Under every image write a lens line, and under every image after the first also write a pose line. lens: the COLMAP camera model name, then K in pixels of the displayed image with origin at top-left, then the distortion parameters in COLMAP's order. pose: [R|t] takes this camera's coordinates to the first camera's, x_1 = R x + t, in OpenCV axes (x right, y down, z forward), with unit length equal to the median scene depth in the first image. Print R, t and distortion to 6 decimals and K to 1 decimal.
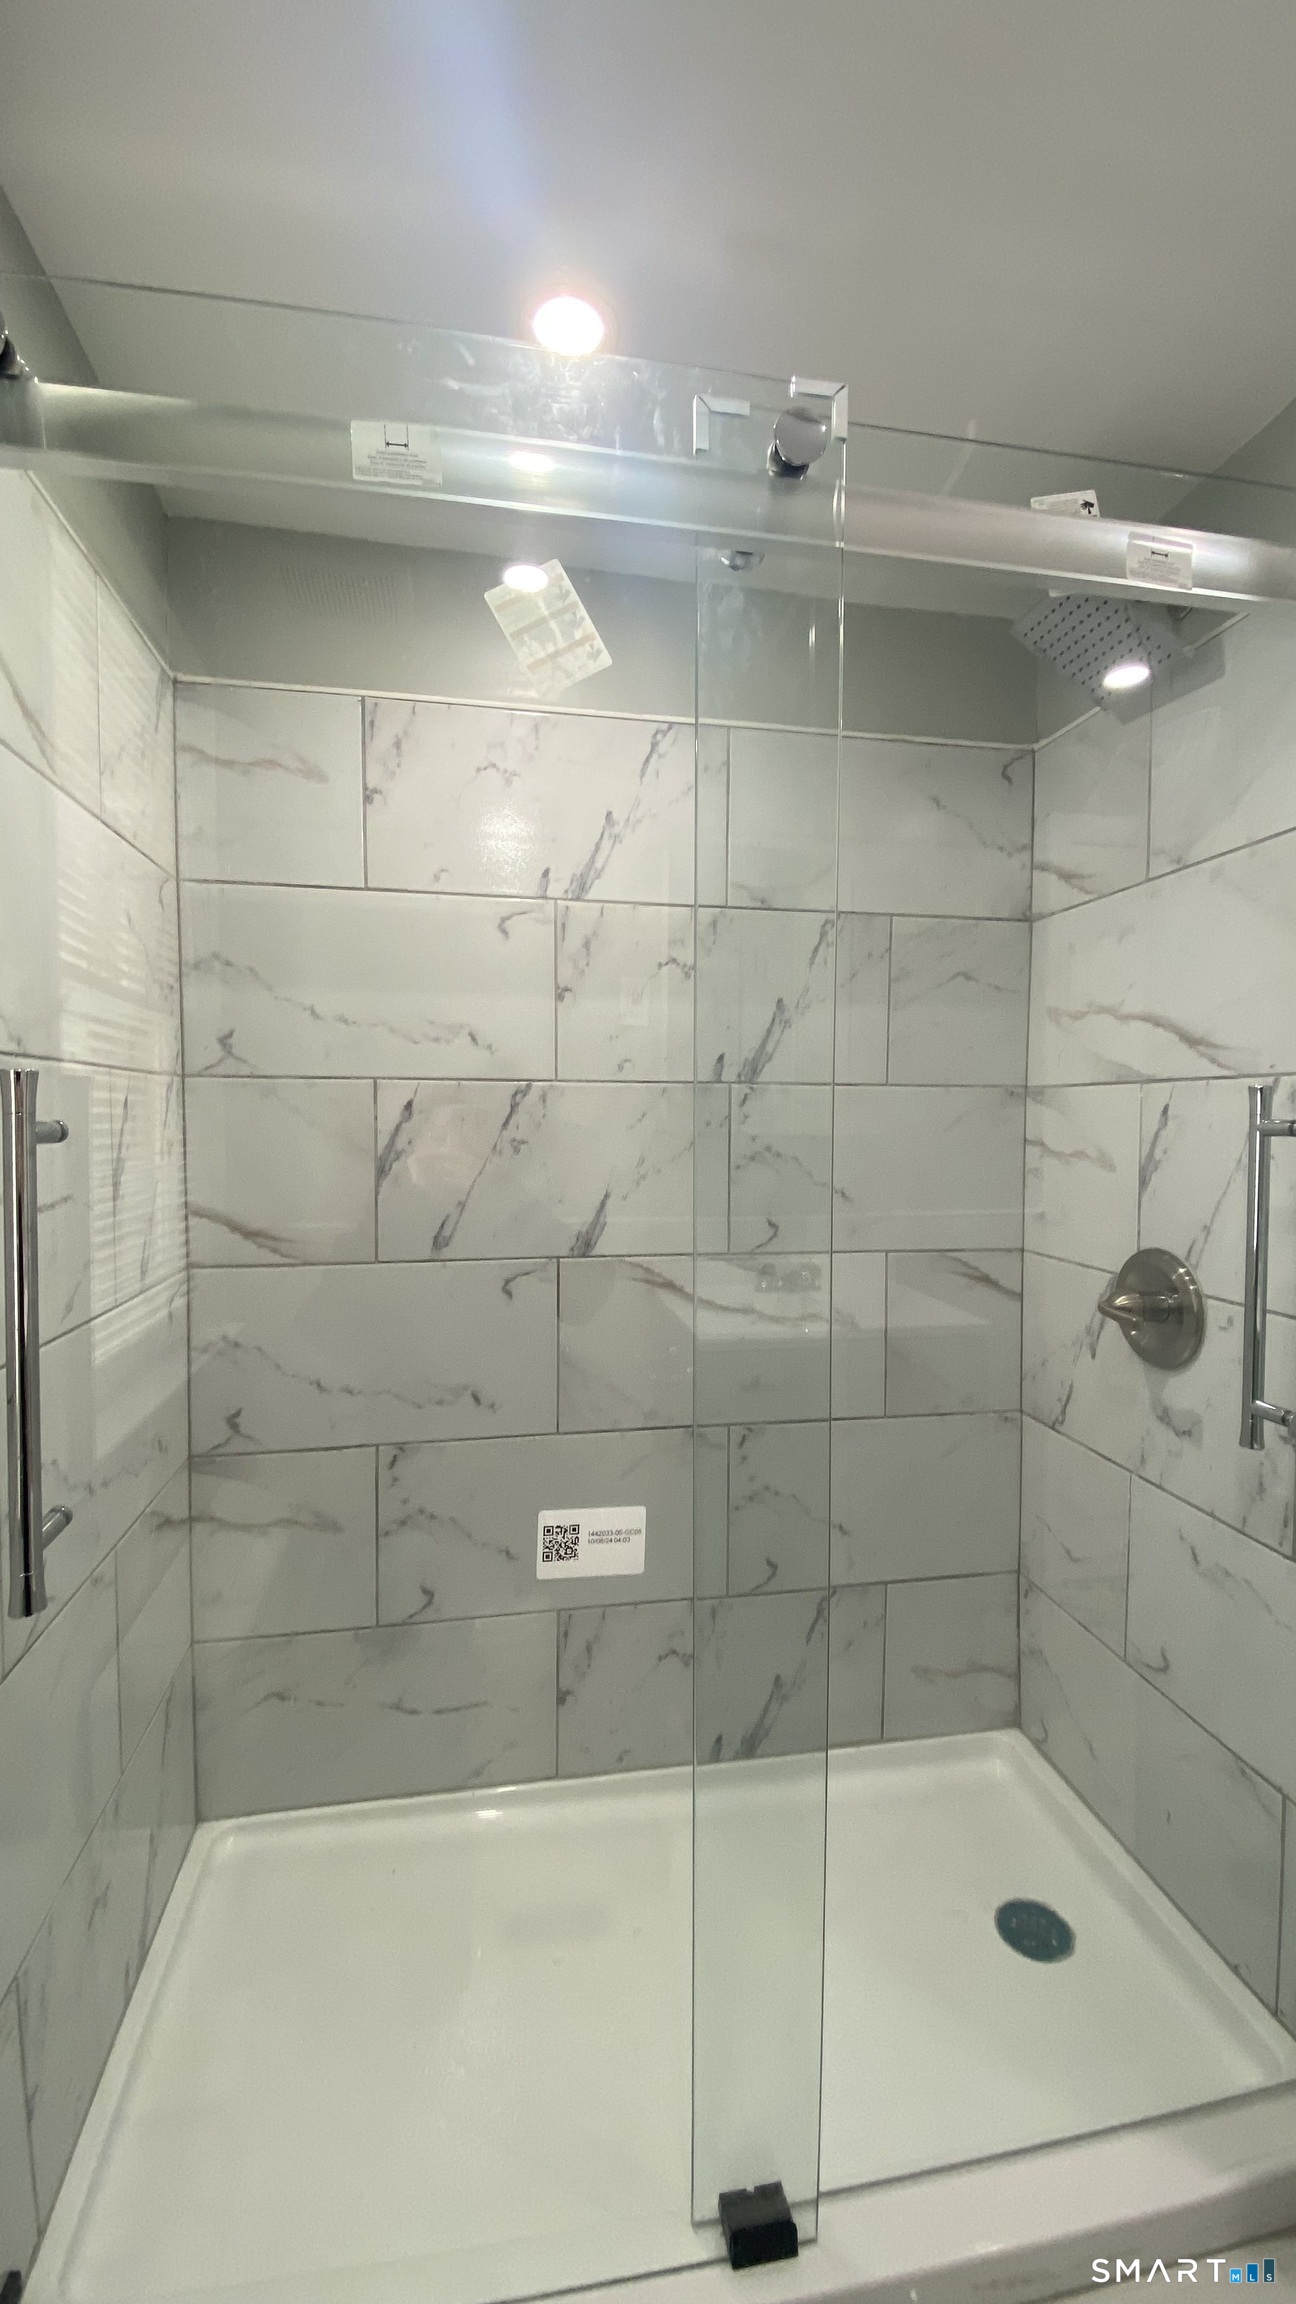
lens RADIAL K [[926.4, 0, 643.6], [0, 926.4, 1157.7], [0, 0, 1]] dist [0.021260, -0.022064]
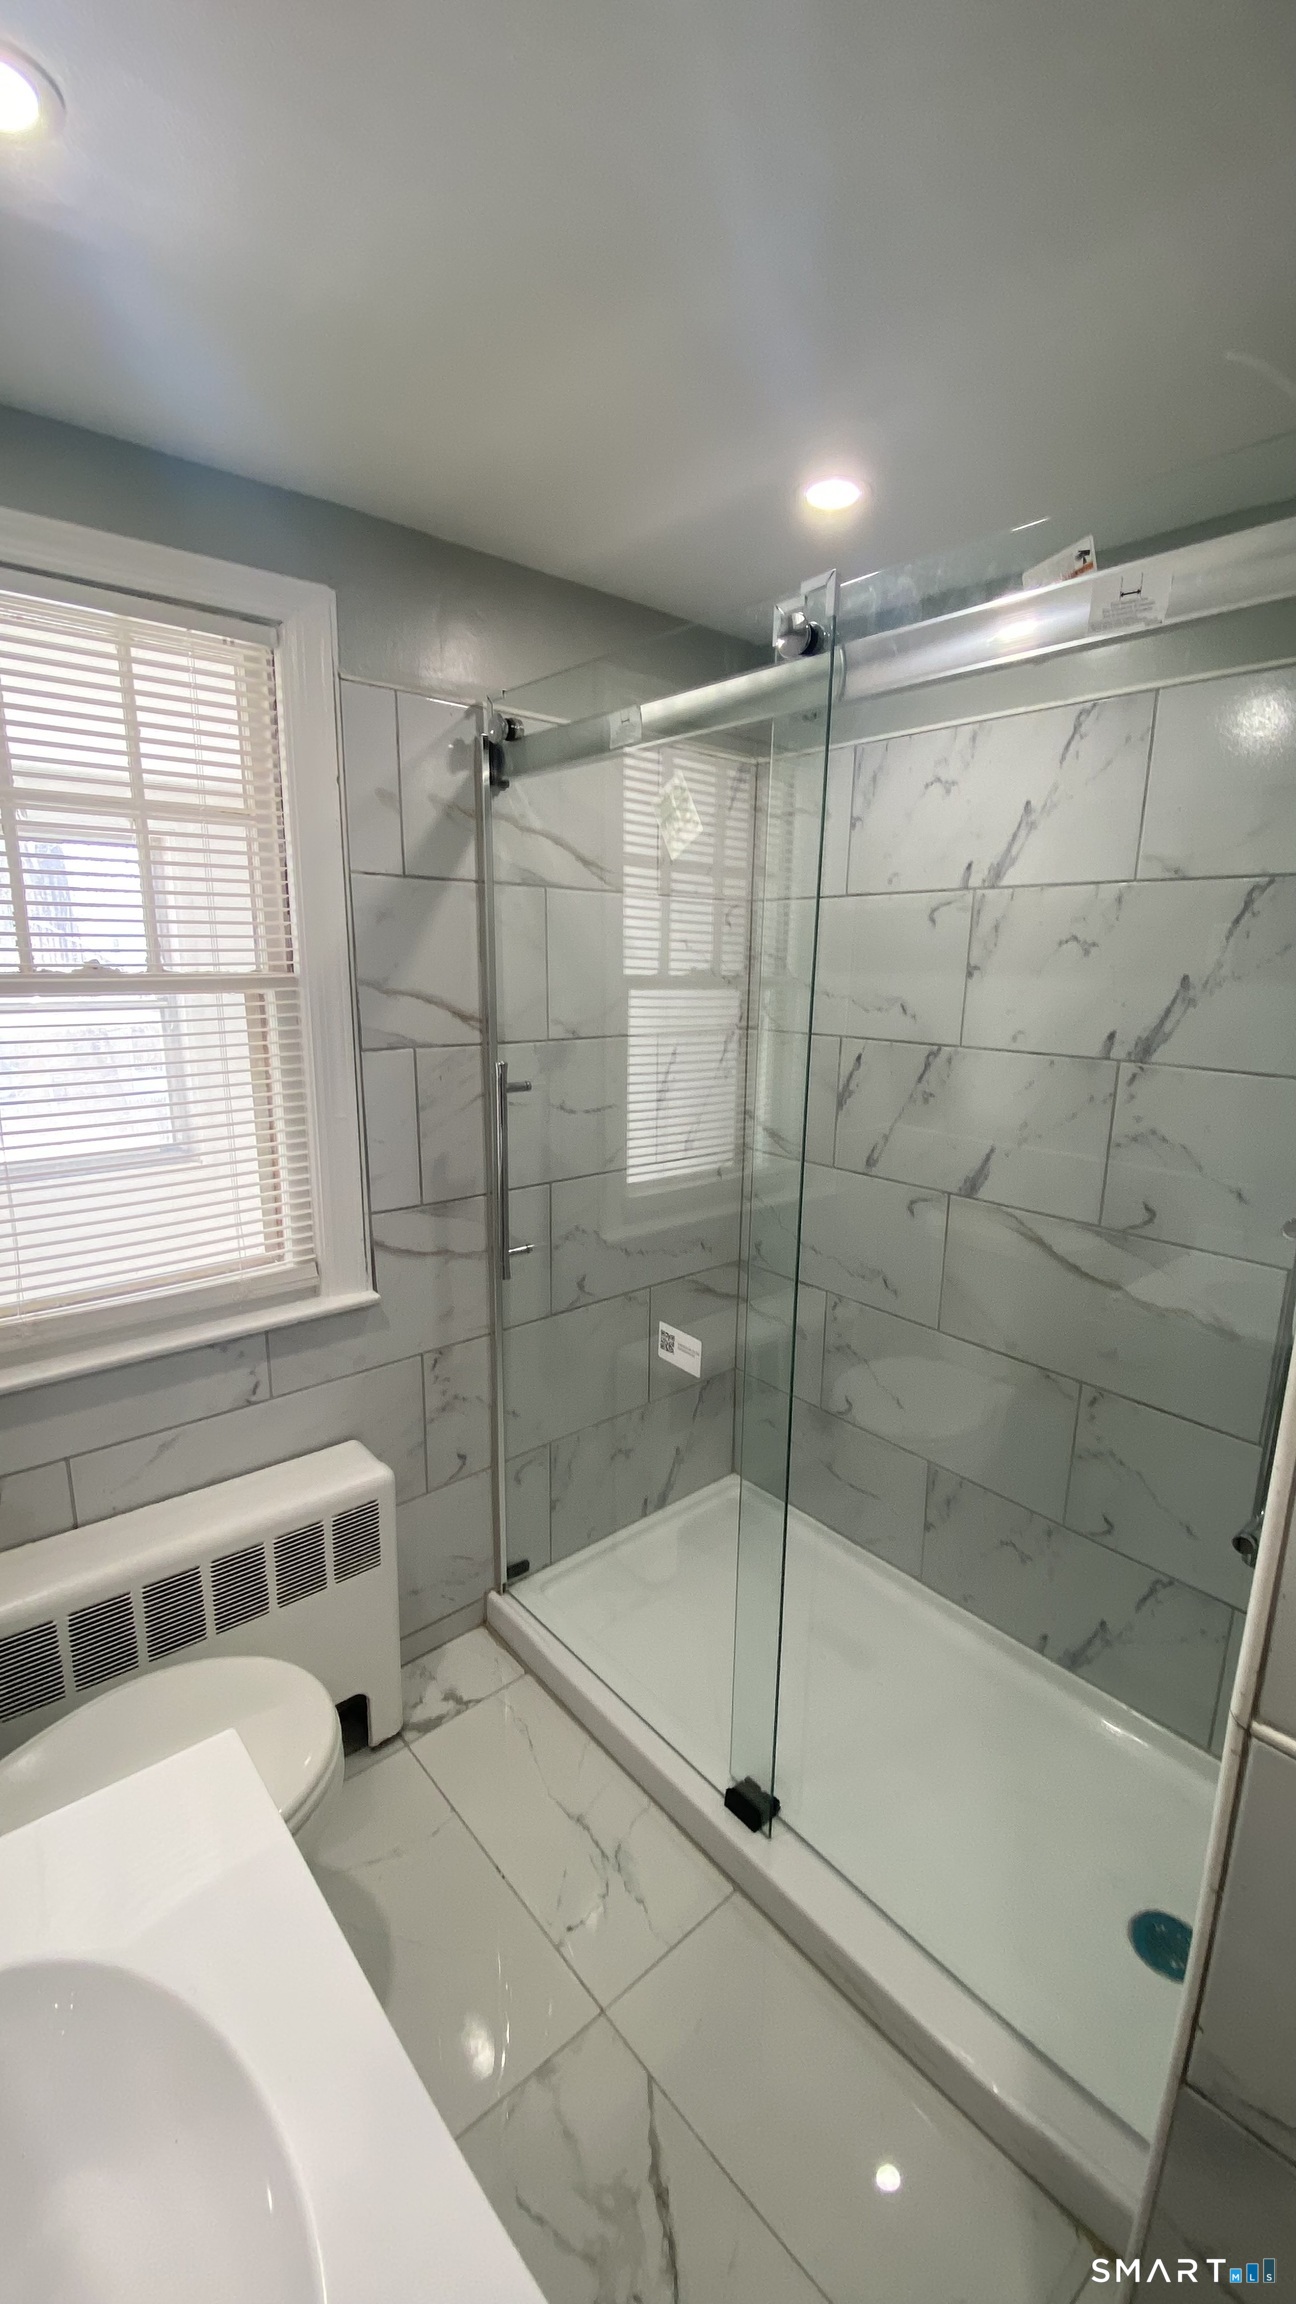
lens RADIAL K [[926.4, 0, 645.6], [0, 926.4, 1161.8], [0, 0, 1]] dist [0.021260, -0.022064]
pose [[0.506876, 0.189915, -0.840838, 0.731185], [-0.049675, 0.980243, 0.191457, -0.146866], [0.860586, -0.055276, 0.506296, 0.043853]]
